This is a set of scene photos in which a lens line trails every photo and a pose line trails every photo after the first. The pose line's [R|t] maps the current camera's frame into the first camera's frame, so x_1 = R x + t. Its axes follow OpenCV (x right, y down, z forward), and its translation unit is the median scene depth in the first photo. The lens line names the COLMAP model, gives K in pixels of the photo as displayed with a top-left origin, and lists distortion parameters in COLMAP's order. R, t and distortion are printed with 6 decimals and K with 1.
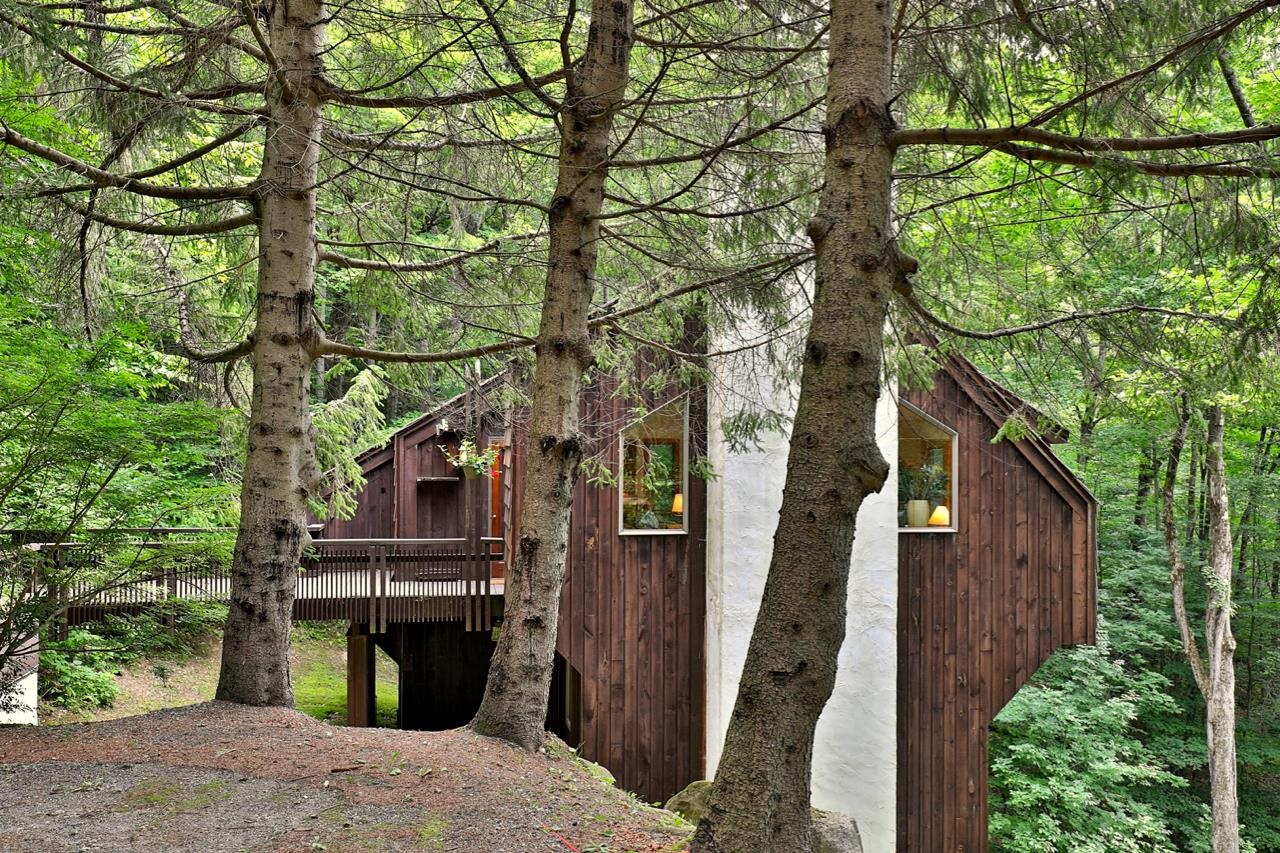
lens RADIAL K [[1065.0, 0, 640.1], [0, 1065.0, 422.6], [0, 0, 1]] dist [-0.002075, 0.006227]
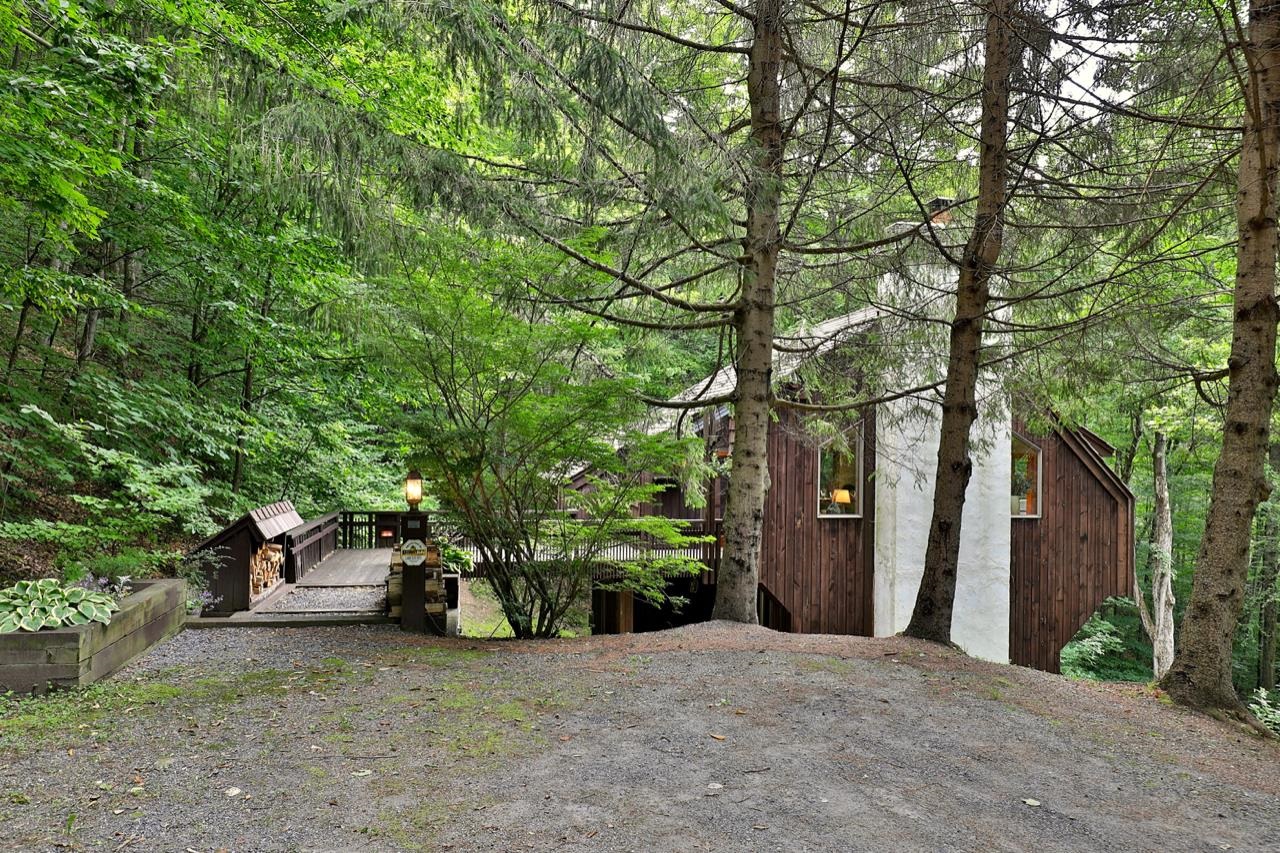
lens RADIAL K [[849.6, 0, 640.4], [0, 849.6, 430.0], [0, 0, 1]] dist [0.001084, -0.001015]
pose [[0.999805, 0.010097, 0.016986, -0.268142], [-0.010186, 0.999935, 0.005107, -0.016821], [-0.016933, -0.005279, 0.999843, -0.144937]]
